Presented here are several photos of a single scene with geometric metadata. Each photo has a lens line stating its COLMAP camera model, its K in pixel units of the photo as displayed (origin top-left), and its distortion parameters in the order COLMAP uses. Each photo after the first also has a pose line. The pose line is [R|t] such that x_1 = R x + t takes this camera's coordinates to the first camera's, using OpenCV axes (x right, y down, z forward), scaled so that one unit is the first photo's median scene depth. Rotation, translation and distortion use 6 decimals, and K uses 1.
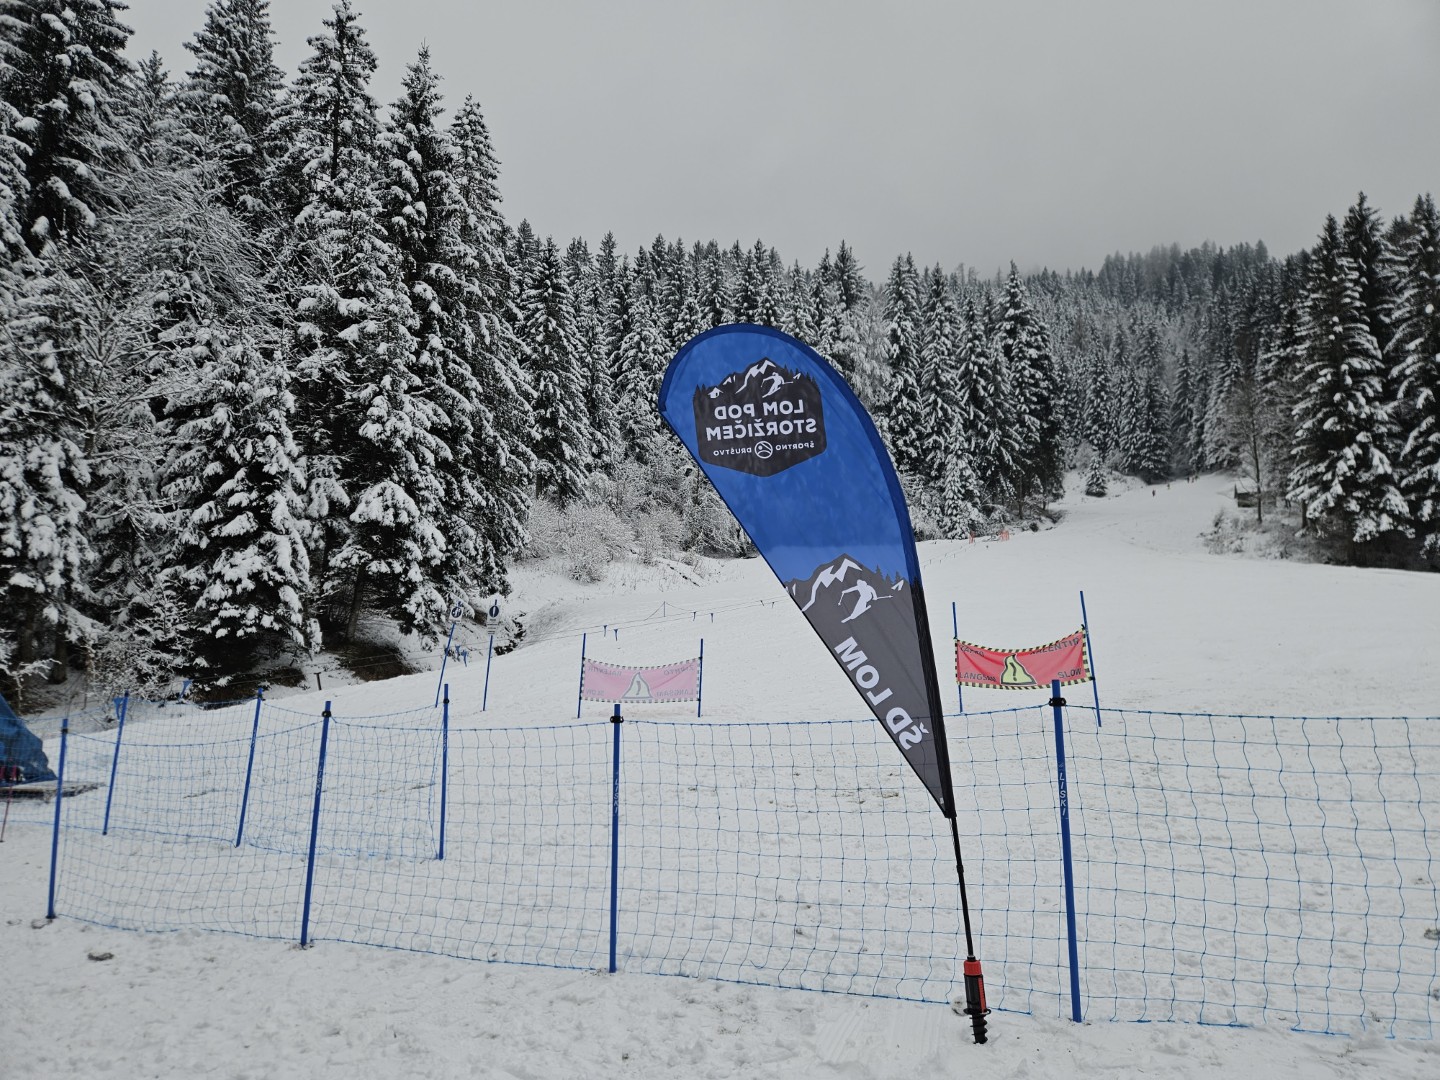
lens RADIAL K [[963.6, 0, 720.0], [0, 963.6, 540.0], [0, 0, 1]] dist [0.002880, -0.055786]
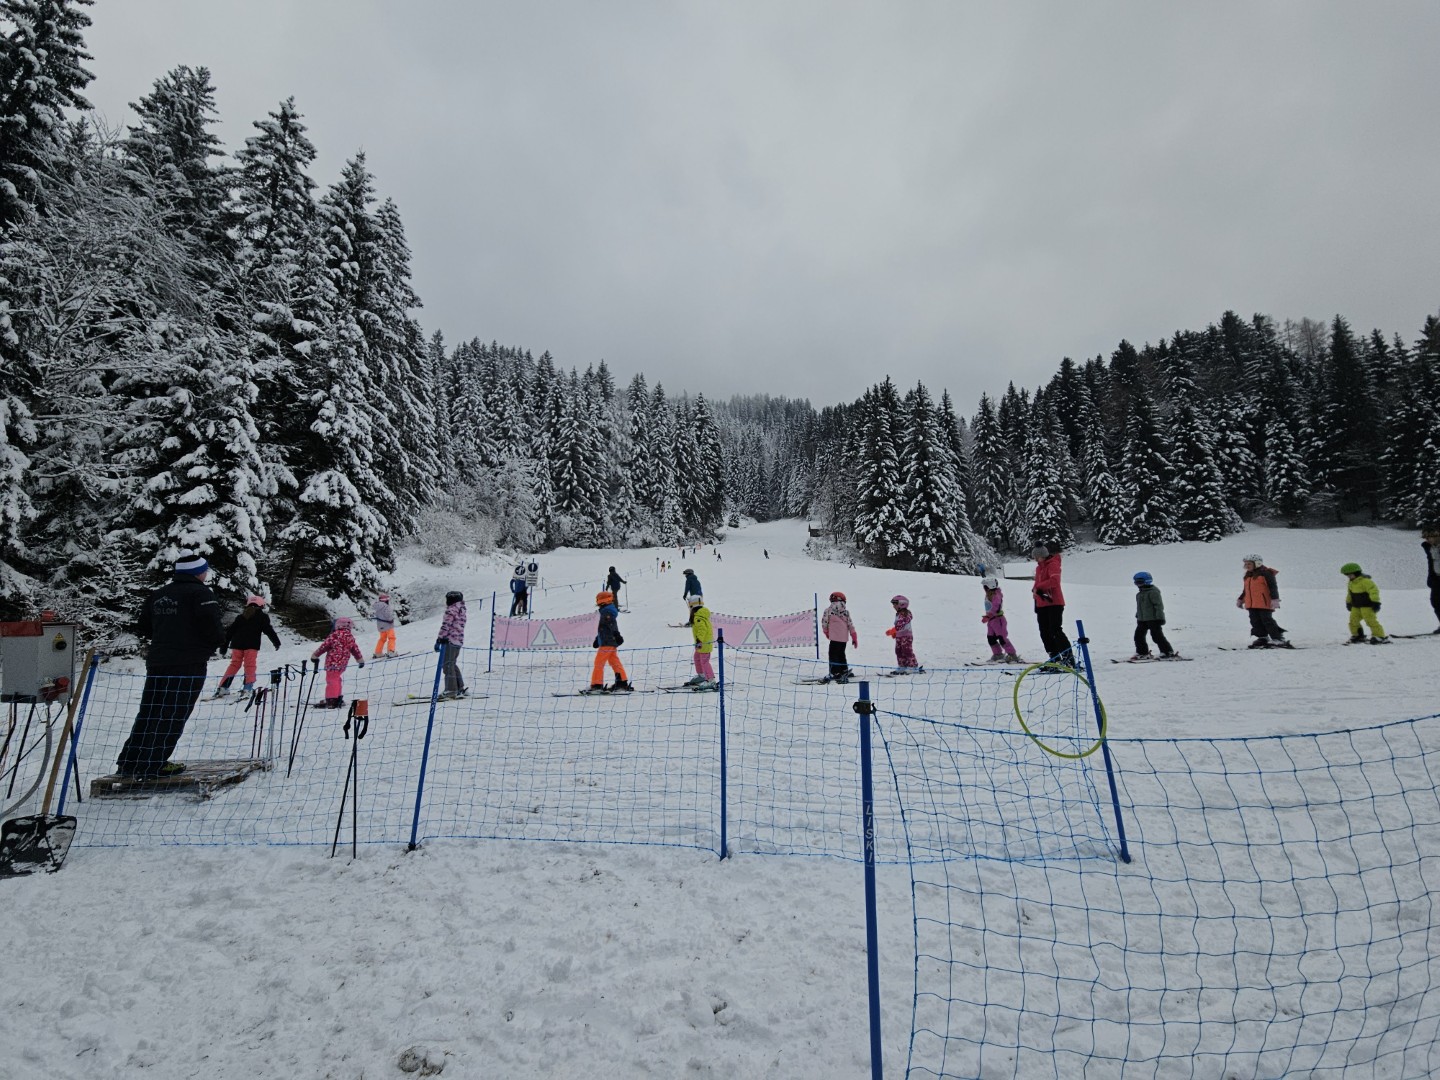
lens RADIAL K [[579.9, 0, 719.2], [0, 579.9, 528.5], [0, 0, 1]] dist [-0.041634, -0.000424]
pose [[0.919244, 0.054457, 0.389904, -0.137627], [-0.039603, 0.998154, -0.046041, 0.019788], [-0.391692, 0.026882, 0.919704, 0.123599]]
